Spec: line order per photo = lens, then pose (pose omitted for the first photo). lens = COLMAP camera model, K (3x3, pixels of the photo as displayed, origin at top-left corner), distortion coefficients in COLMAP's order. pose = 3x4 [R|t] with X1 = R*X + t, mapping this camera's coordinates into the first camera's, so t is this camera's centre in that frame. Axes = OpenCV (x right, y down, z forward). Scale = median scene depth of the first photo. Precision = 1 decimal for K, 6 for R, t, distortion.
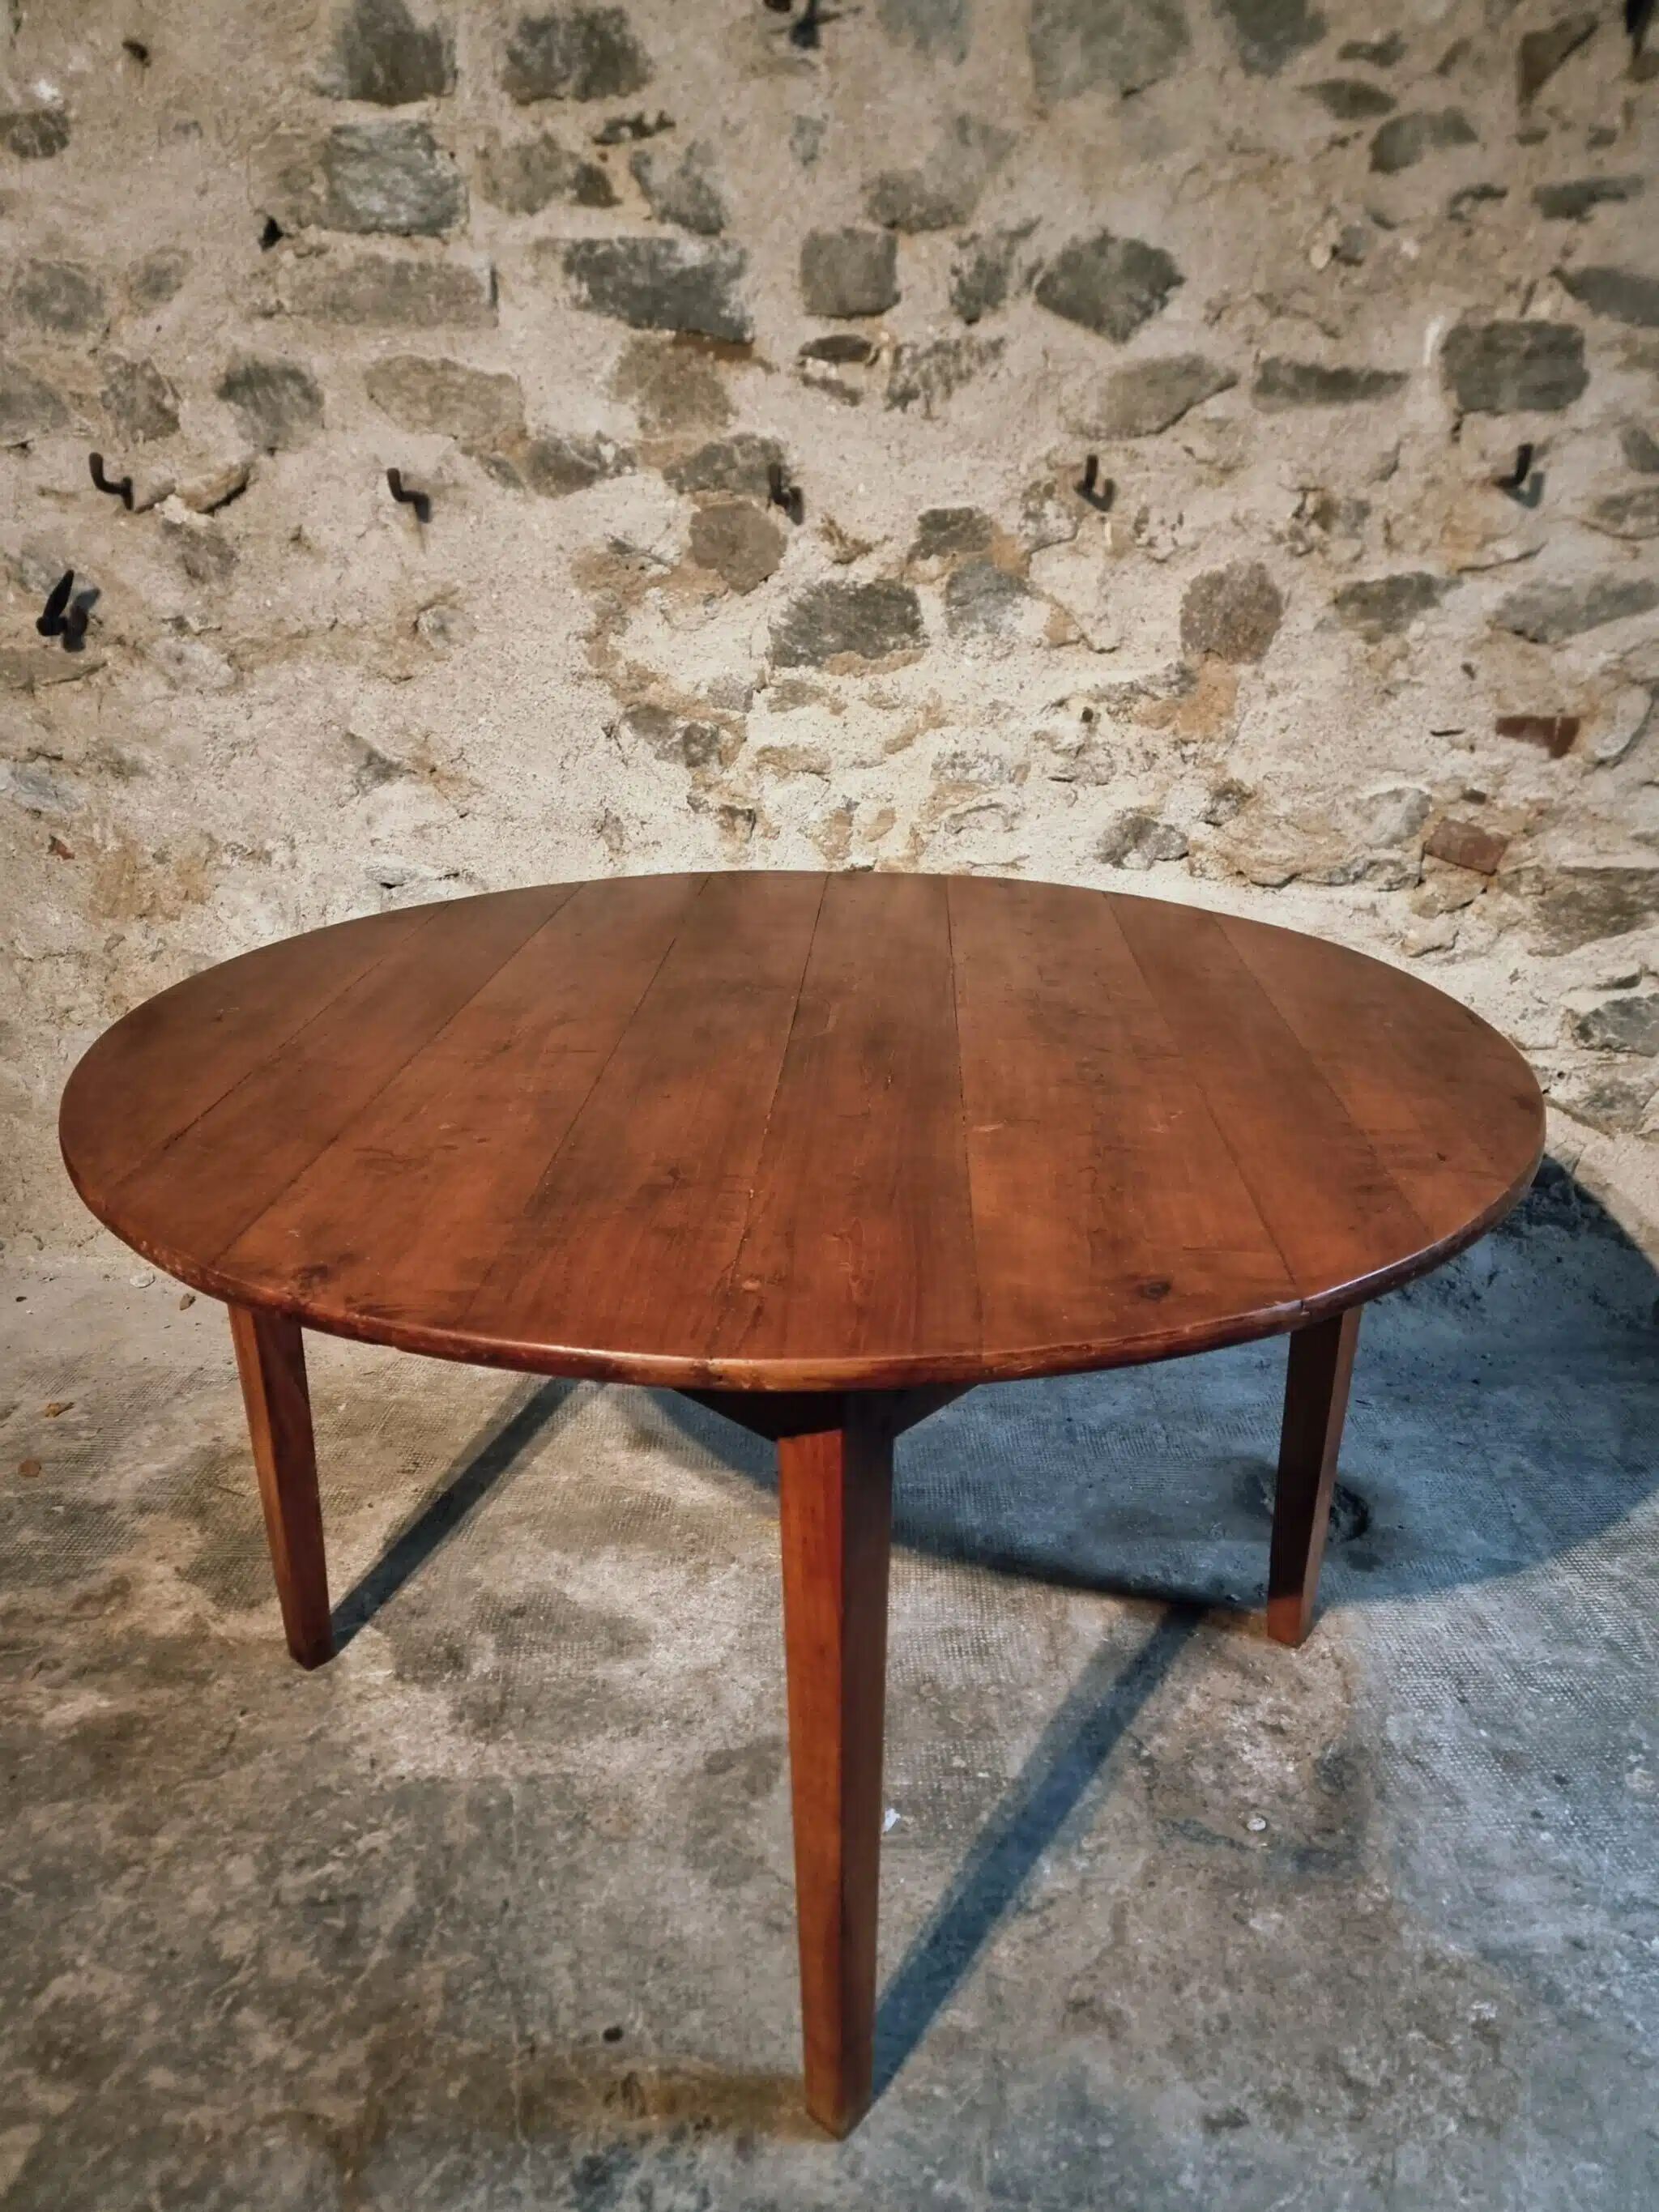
lens RADIAL K [[1554.2, 0, 813.5], [0, 1554.2, 1129.4], [0, 0, 1]] dist [0.069578, -0.069999]
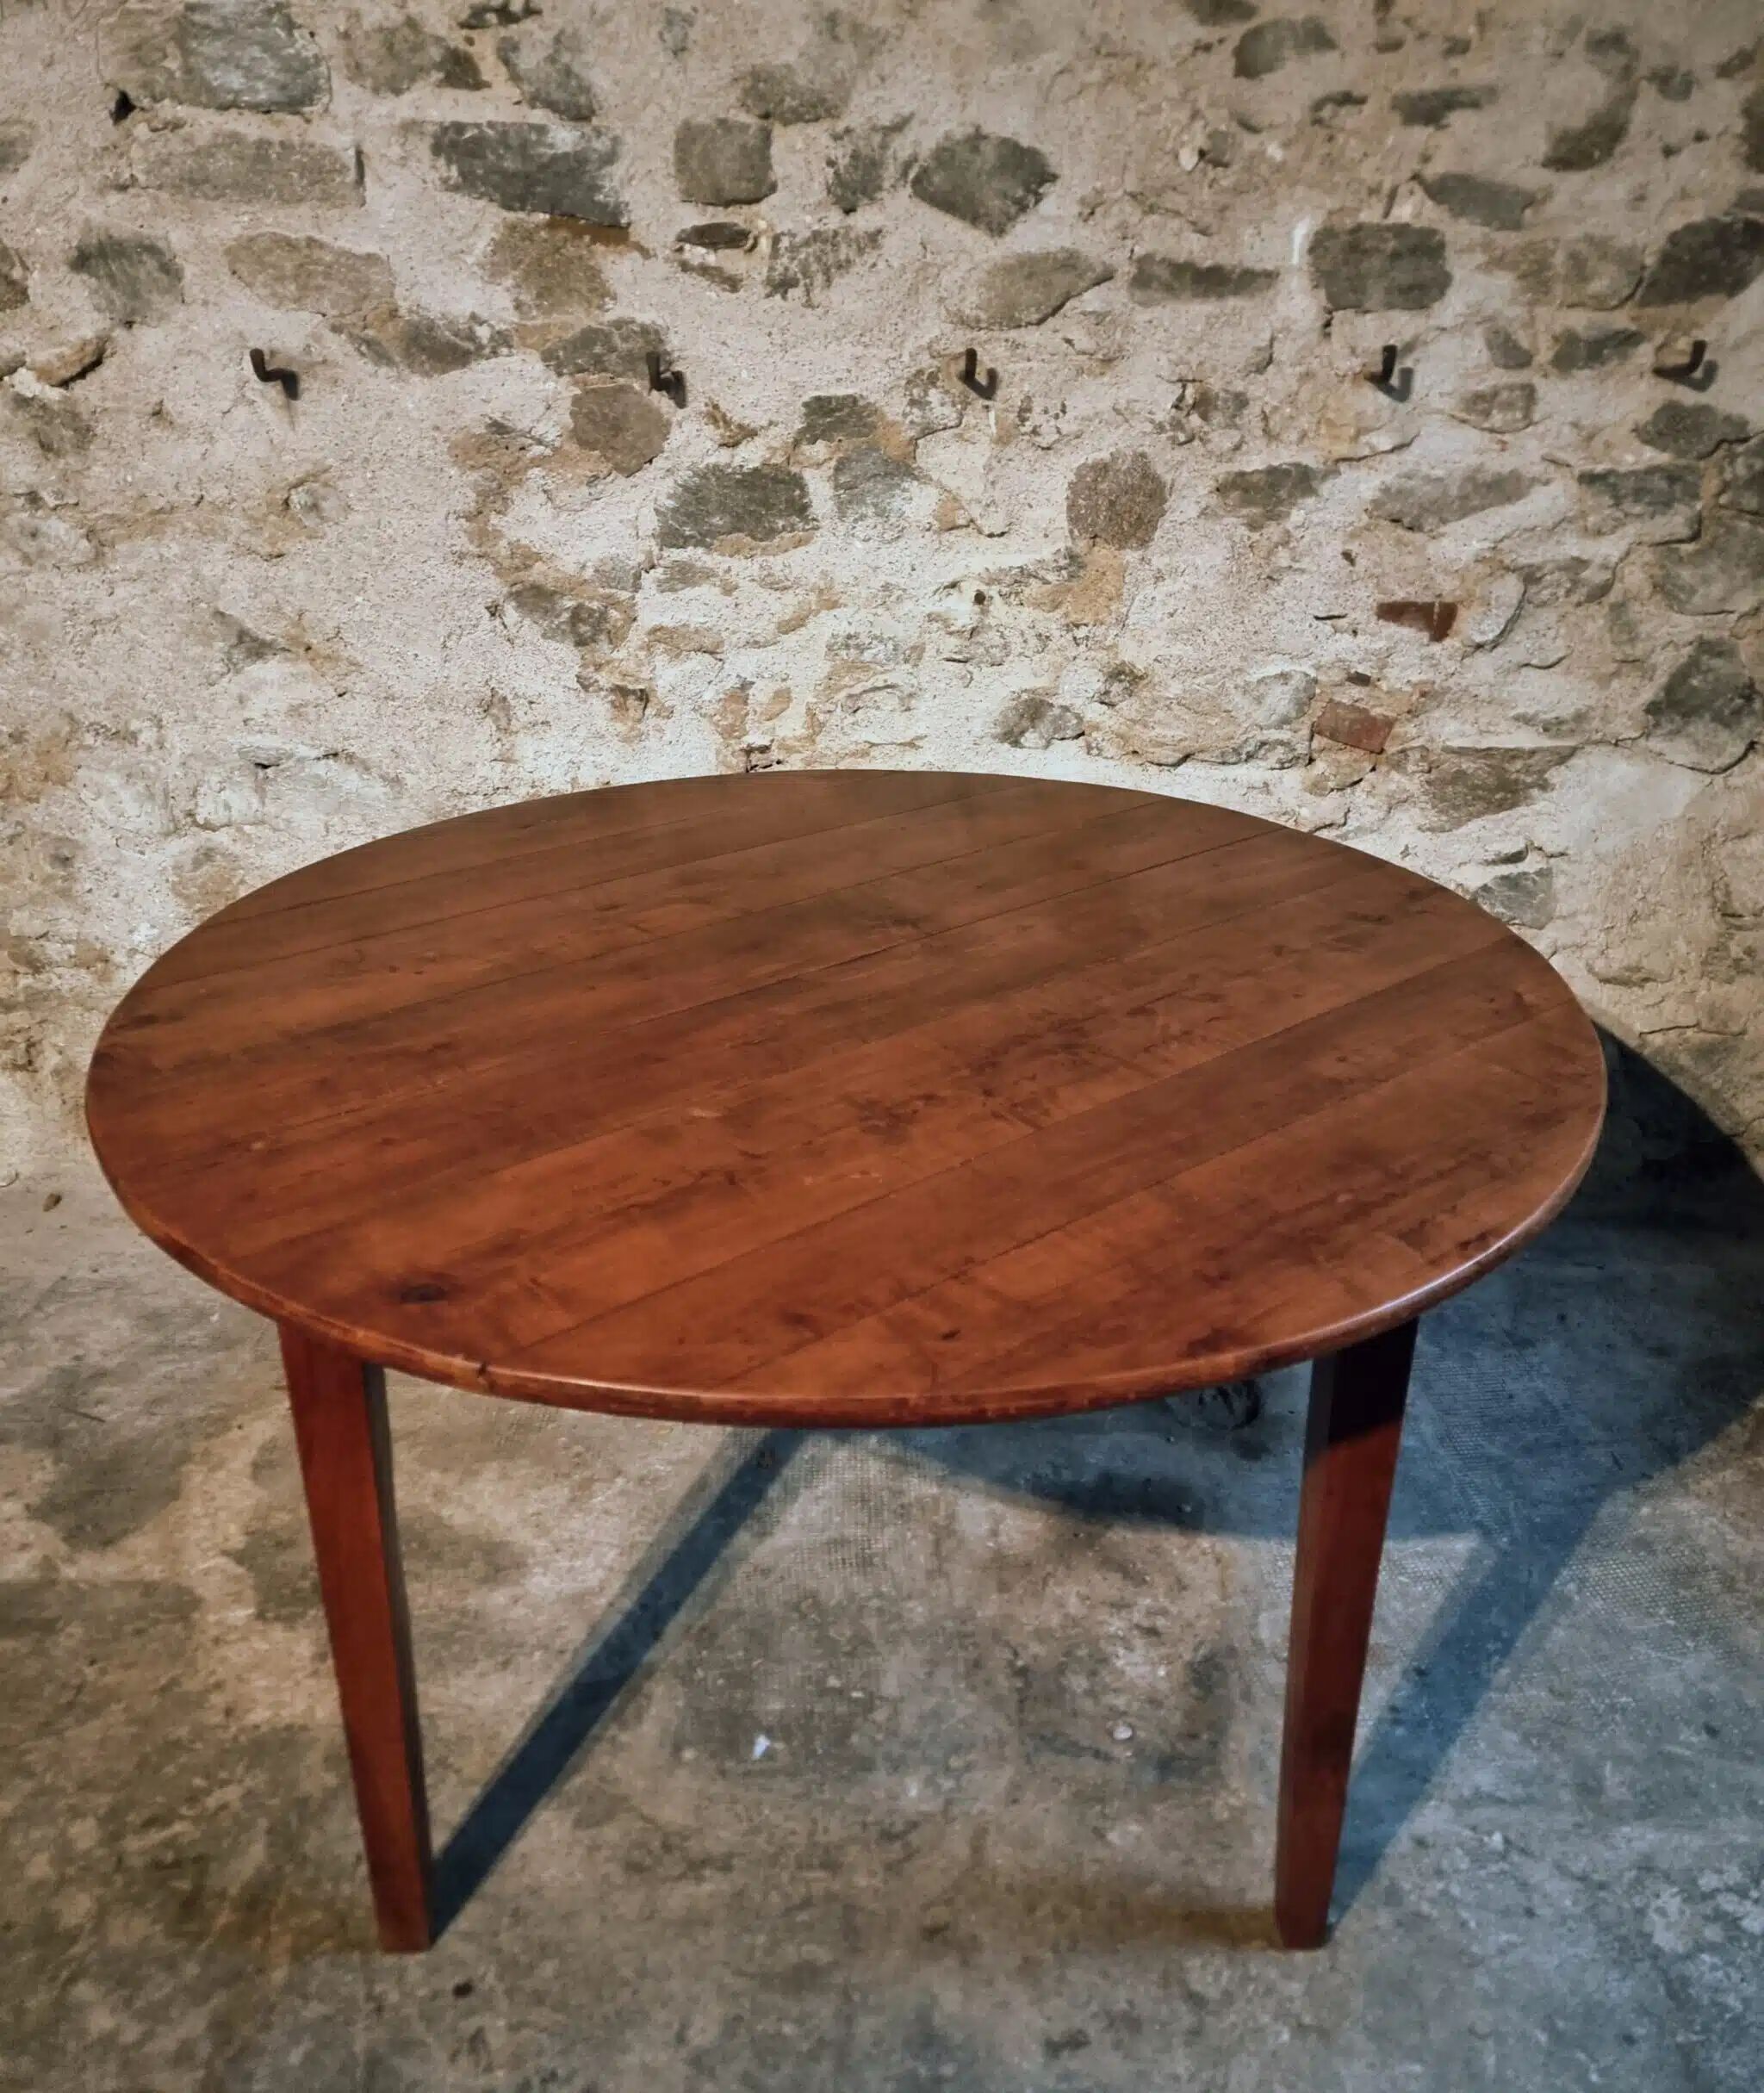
lens RADIAL K [[1654.3, 0, 898.7], [0, 1654.3, 916.0], [0, 0, 1]] dist [0.088280, -0.096228]
pose [[0.997831, -0.013529, 0.064420, 0.054896], [0.014232, 0.999844, -0.010460, -0.053692], [-0.064268, 0.011354, 0.997868, -0.052385]]
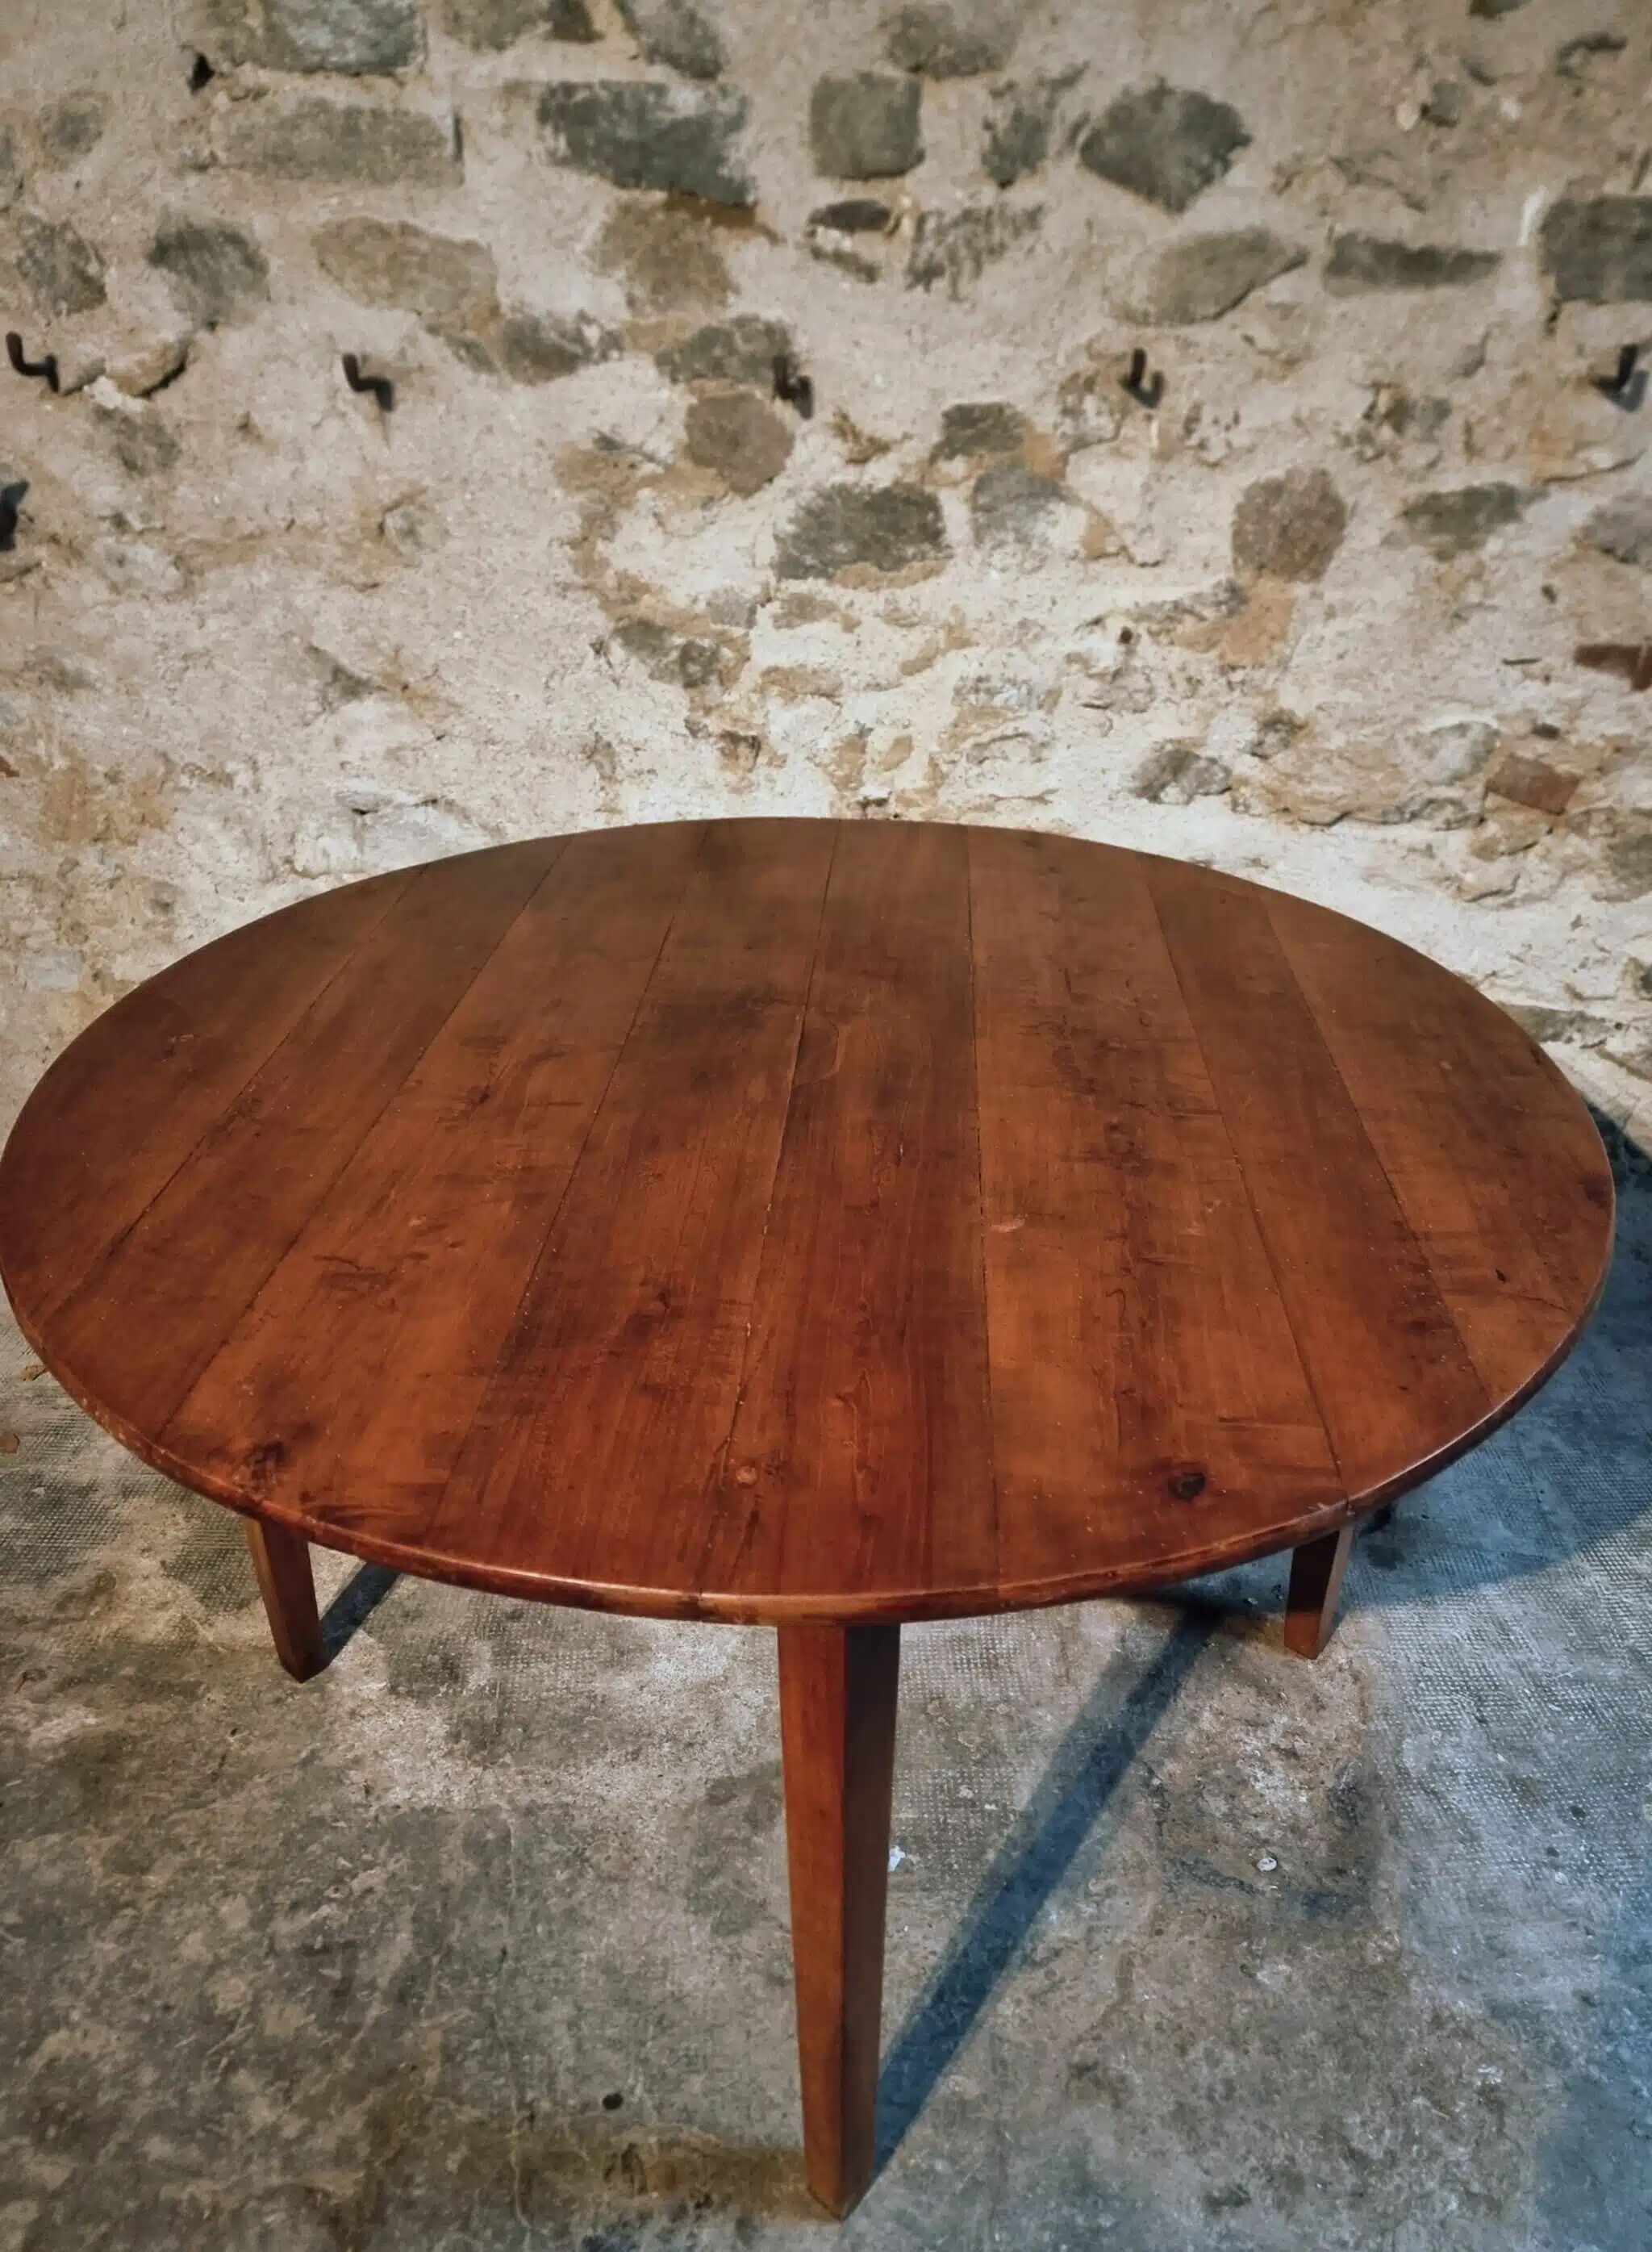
lens RADIAL K [[1594.3, 0, 829.7], [0, 1594.3, 1131.2], [0, 0, 1]] dist [0.061771, -0.062301]
pose [[0.999988, 0.004307, 0.002405, 0.002667], [-0.004576, 0.991955, 0.126505, -0.101280], [-0.001841, -0.126514, 0.991963, 0.043128]]
